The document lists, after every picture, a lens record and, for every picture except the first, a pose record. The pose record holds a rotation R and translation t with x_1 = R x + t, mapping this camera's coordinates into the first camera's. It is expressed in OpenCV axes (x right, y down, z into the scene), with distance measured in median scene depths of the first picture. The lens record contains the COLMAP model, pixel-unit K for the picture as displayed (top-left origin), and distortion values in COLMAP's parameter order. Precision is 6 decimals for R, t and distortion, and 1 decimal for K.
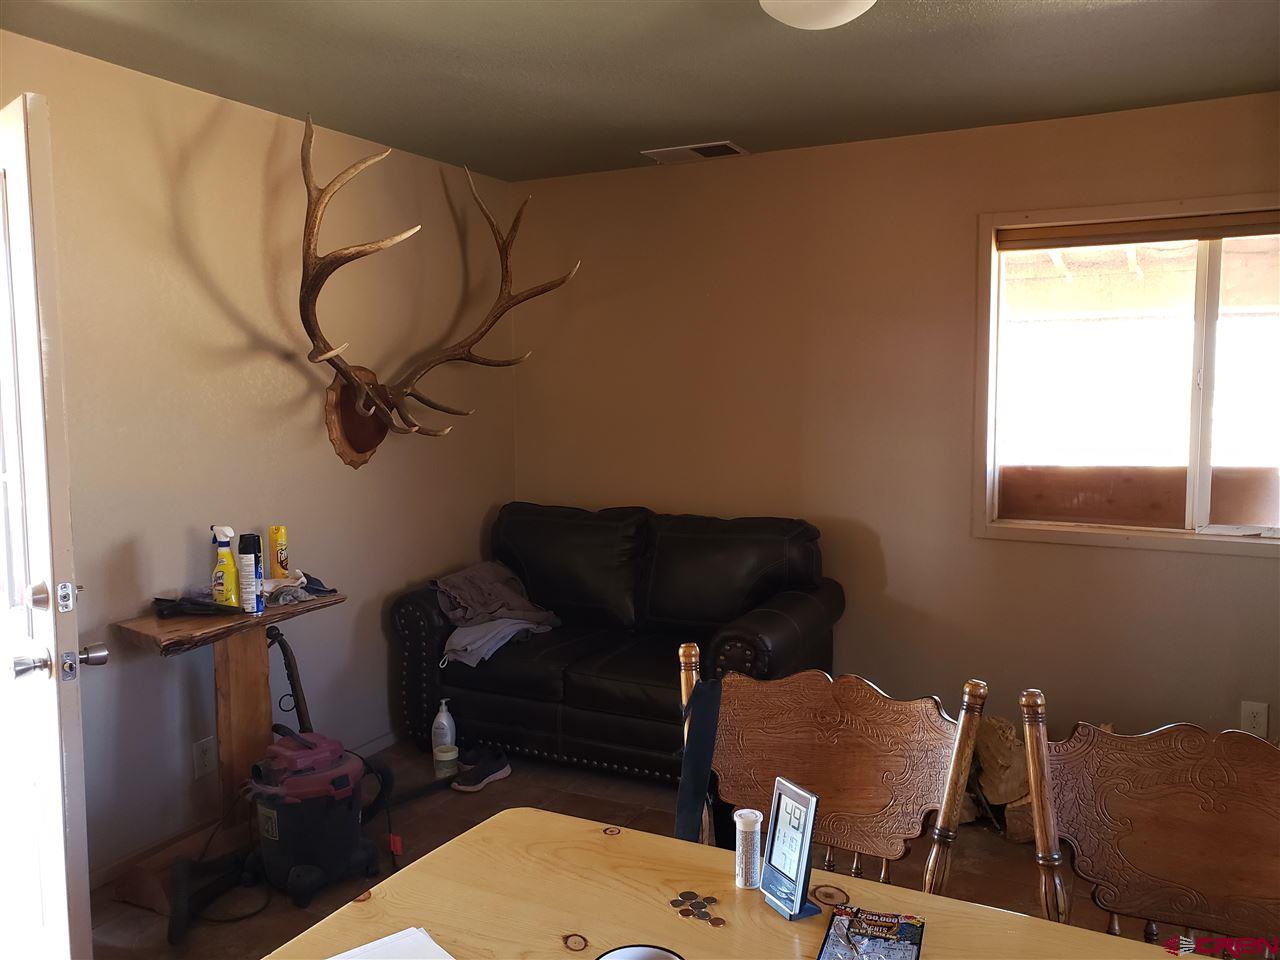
lens RADIAL K [[1032.2, 0, 639.5], [0, 1032.2, 476.5], [0, 0, 1]] dist [0.013810, 0.034291]
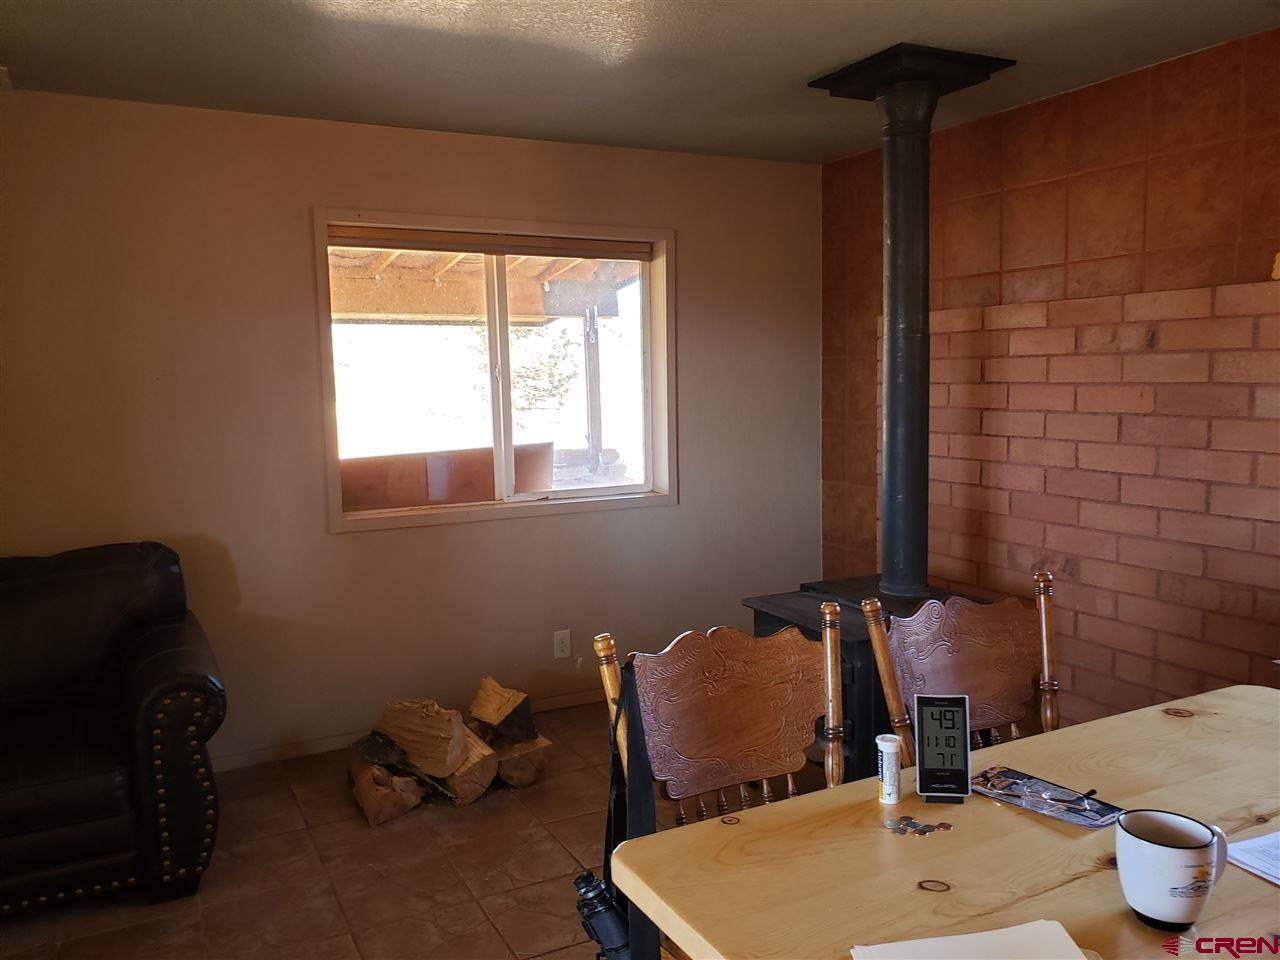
lens RADIAL K [[1032.2, 0, 639.5], [0, 1032.2, 476.5], [0, 0, 1]] dist [0.013810, 0.034291]
pose [[0.580348, -0.089714, 0.809412, -0.324040], [0.095734, 0.994538, 0.041592, -0.009399], [-0.808722, 0.053351, 0.585767, 0.189759]]
